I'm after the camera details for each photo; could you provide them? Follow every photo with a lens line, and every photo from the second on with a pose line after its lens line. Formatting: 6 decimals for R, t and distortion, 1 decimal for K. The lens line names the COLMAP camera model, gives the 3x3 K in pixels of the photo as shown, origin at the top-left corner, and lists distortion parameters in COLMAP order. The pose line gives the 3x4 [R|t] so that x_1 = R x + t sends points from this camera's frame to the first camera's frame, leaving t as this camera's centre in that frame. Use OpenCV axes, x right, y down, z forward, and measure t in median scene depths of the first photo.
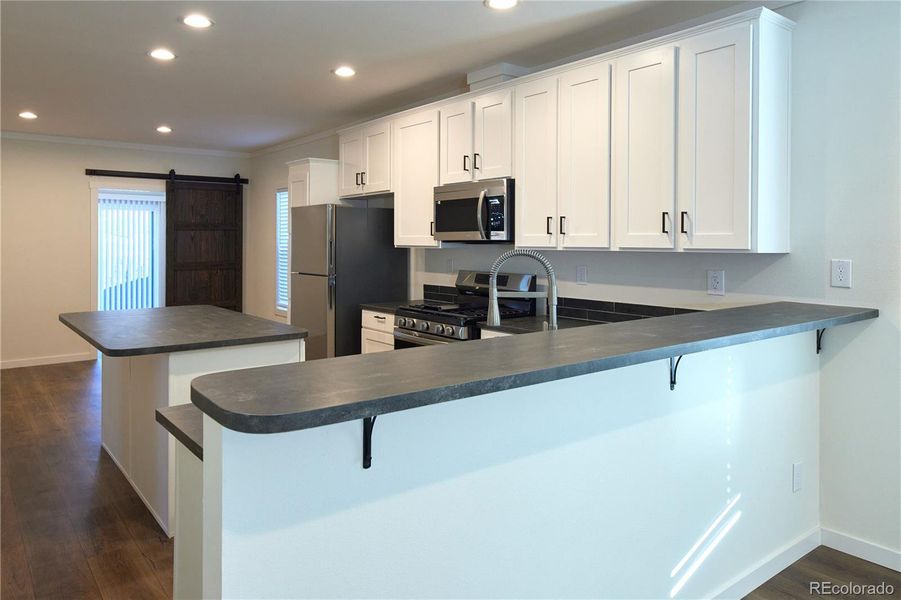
lens RADIAL K [[659.7, 0, 446.7], [0, 659.7, 245.3], [0, 0, 1]] dist [0.015631, 0.009143]
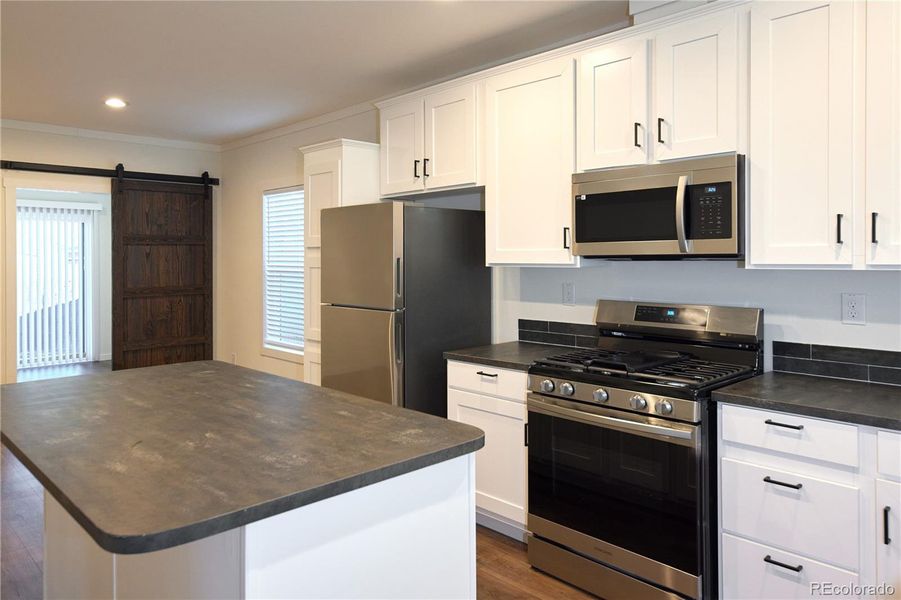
lens RADIAL K [[659.7, 0, 438.0], [0, 659.7, 254.8], [0, 0, 1]] dist [0.015631, 0.009143]
pose [[0.995187, -0.005354, 0.097847, -0.187633], [0.006447, 0.999920, -0.010862, -0.001552], [-0.097781, 0.011441, 0.995142, 0.314829]]
